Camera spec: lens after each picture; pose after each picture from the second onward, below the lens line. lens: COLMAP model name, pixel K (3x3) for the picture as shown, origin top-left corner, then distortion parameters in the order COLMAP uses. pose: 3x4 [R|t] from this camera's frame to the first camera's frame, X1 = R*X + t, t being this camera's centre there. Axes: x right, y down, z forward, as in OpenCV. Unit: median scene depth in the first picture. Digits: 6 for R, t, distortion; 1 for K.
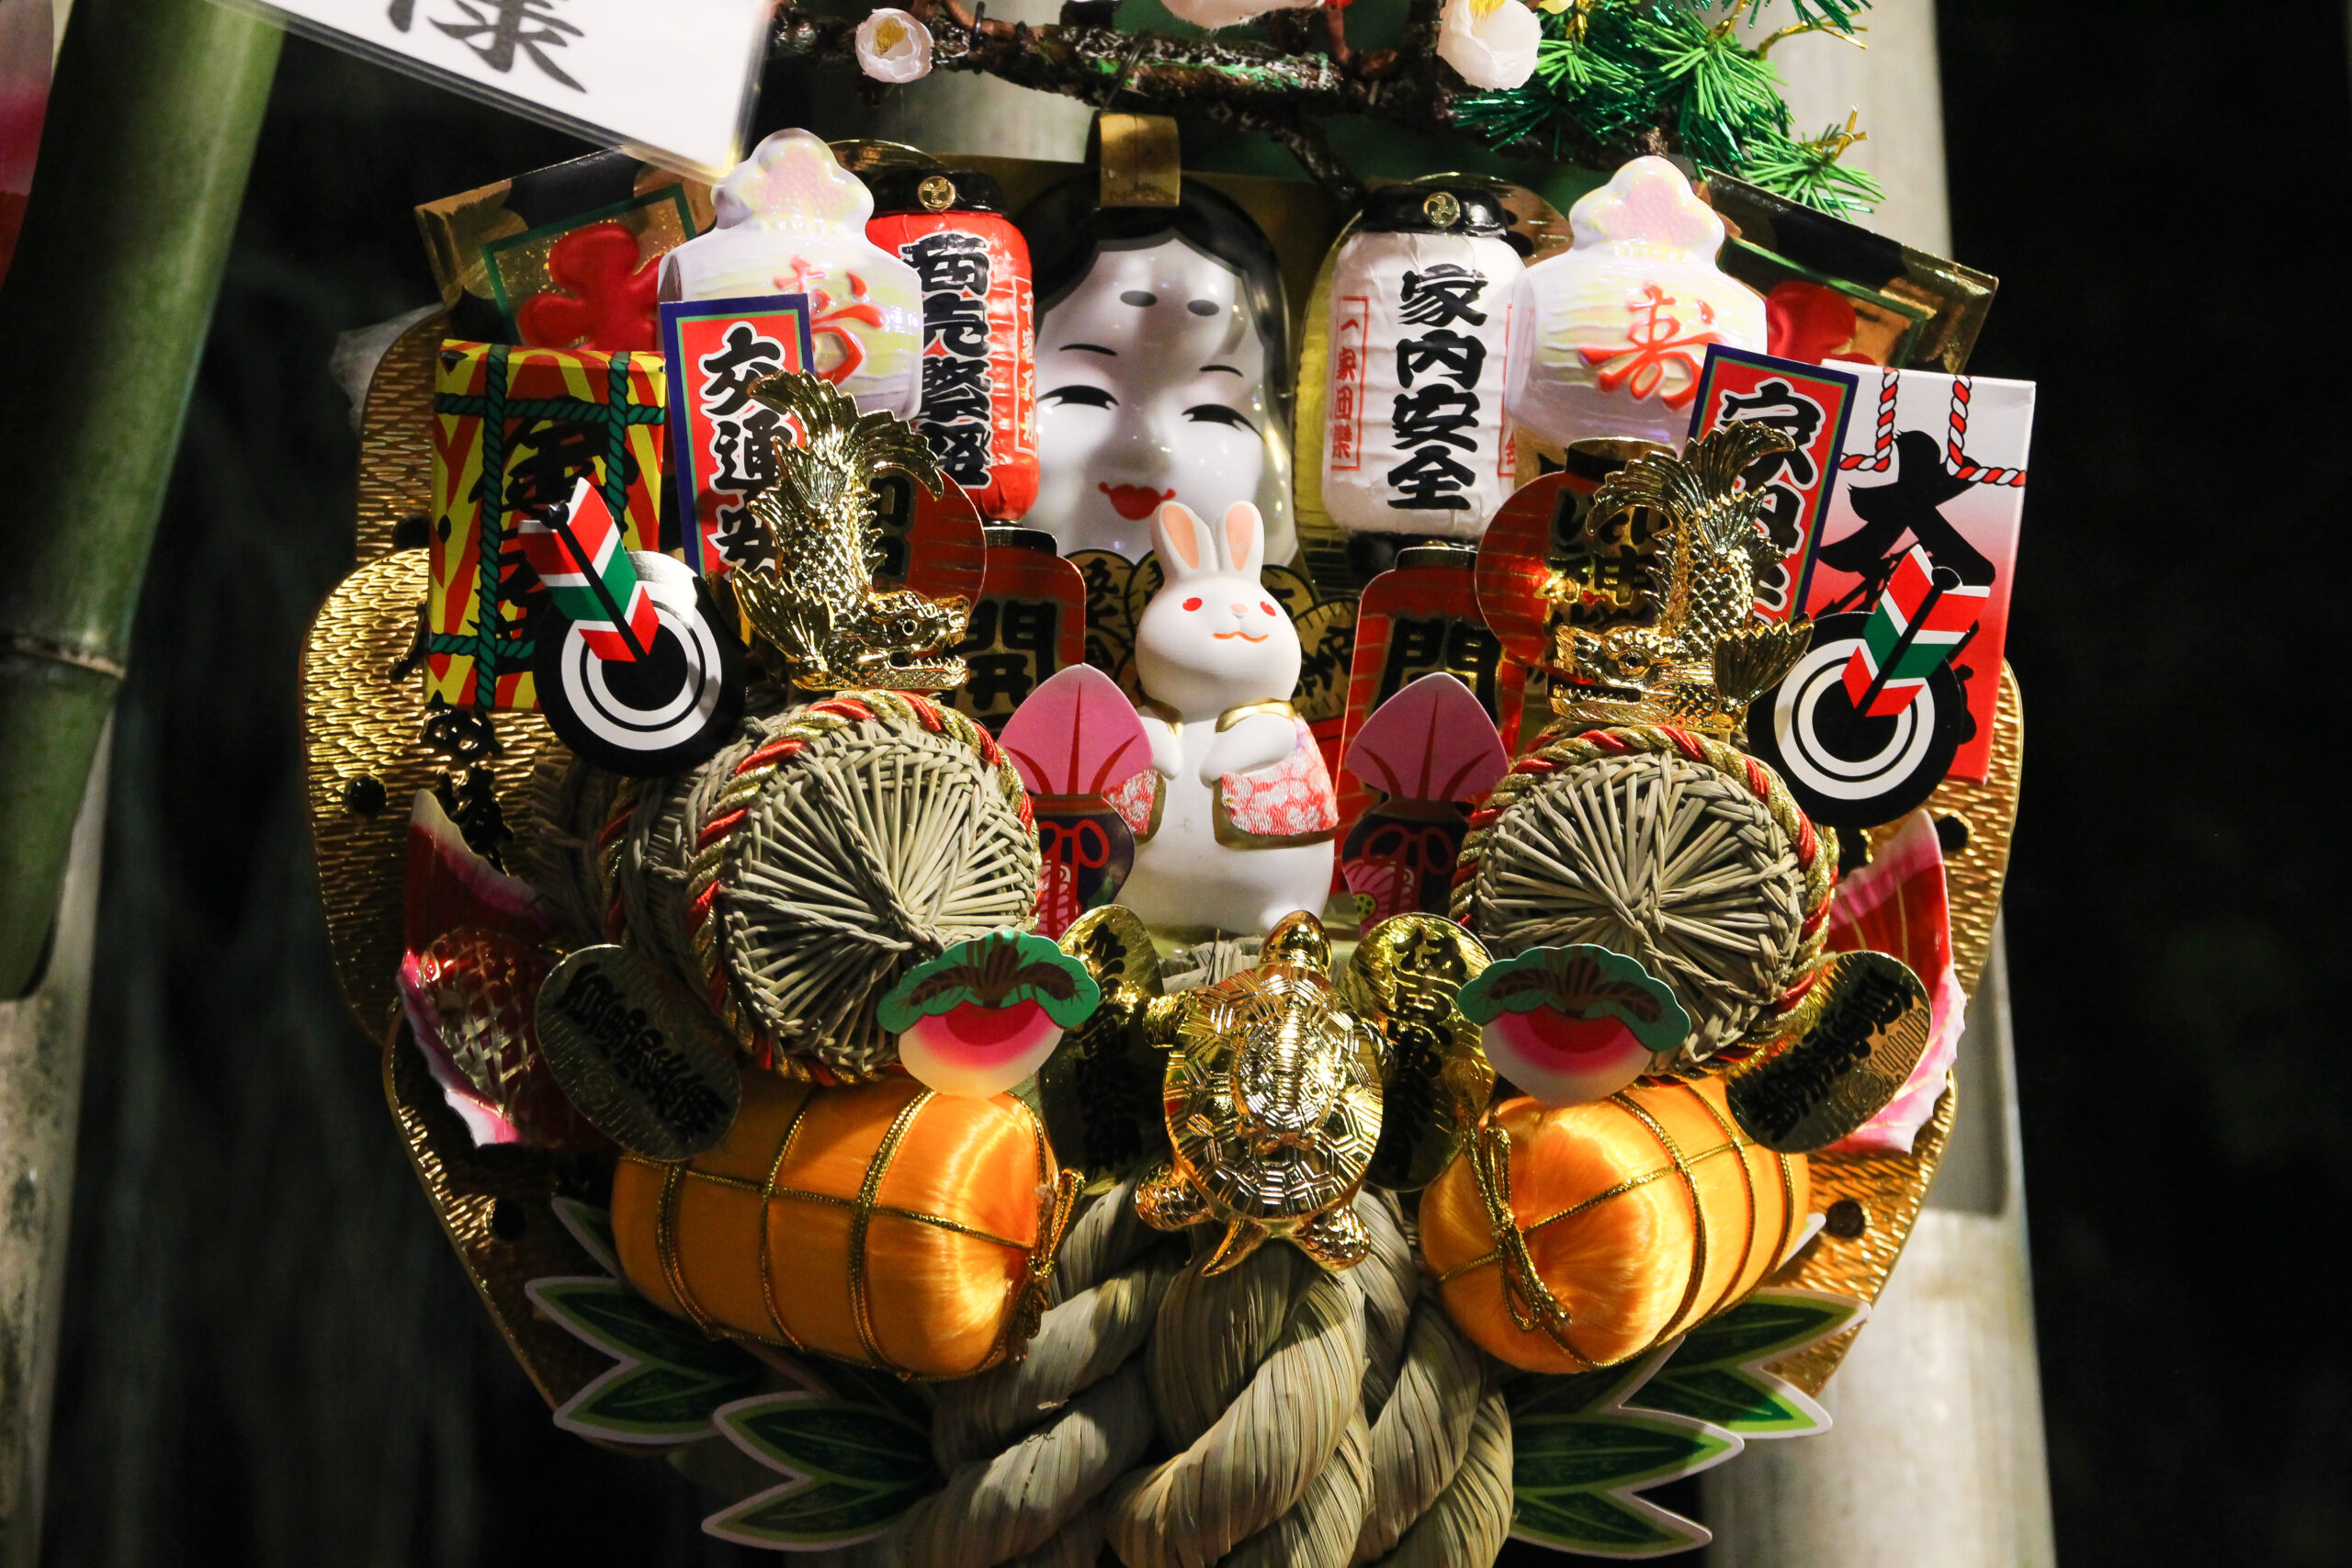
lens RADIAL K [[5112.5, 0, 1176.0], [0, 5112.5, 784.0], [0, 0, 1]] dist [0.046873, 0.152692]
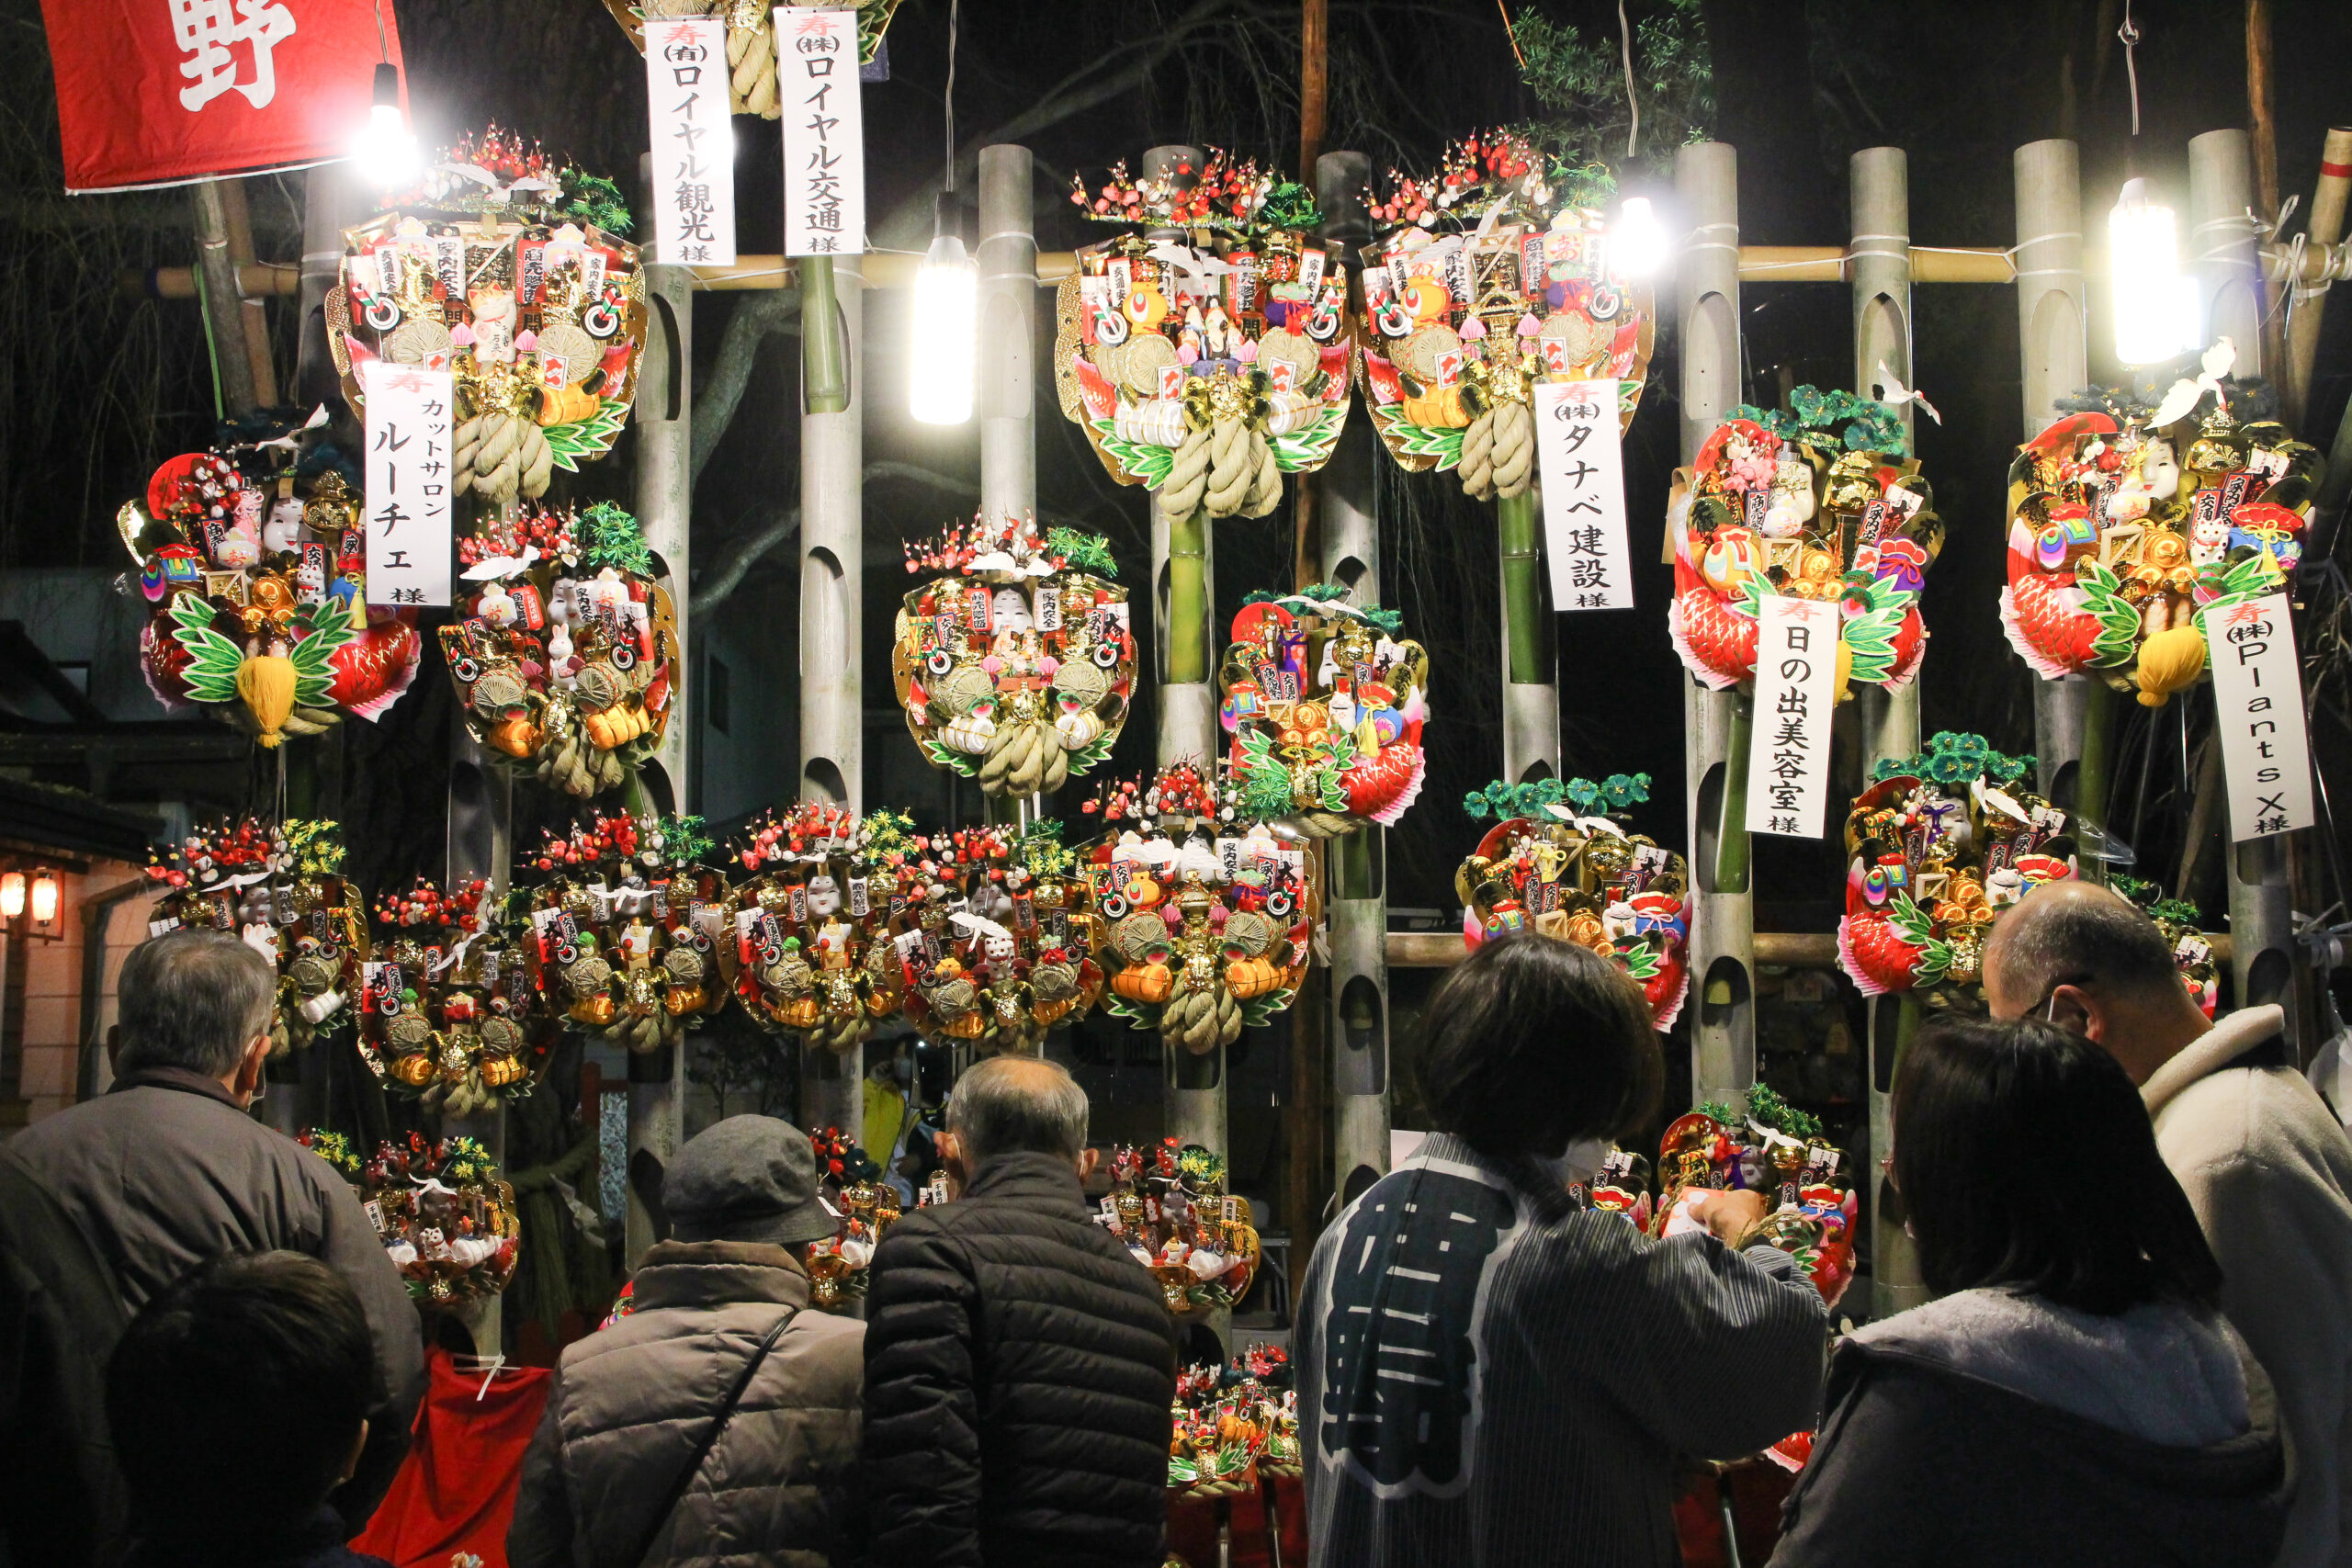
lens RADIAL K [[2495.3, 0, 1176.0], [0, 2495.3, 784.0], [0, 0, 1]] dist [-0.010339, 0.004418]
pose [[0.904104, -0.042244, -0.425218, 2.268585], [0.159223, 0.956744, 0.243492, -0.559114], [0.396539, -0.287847, 0.871723, -1.728386]]
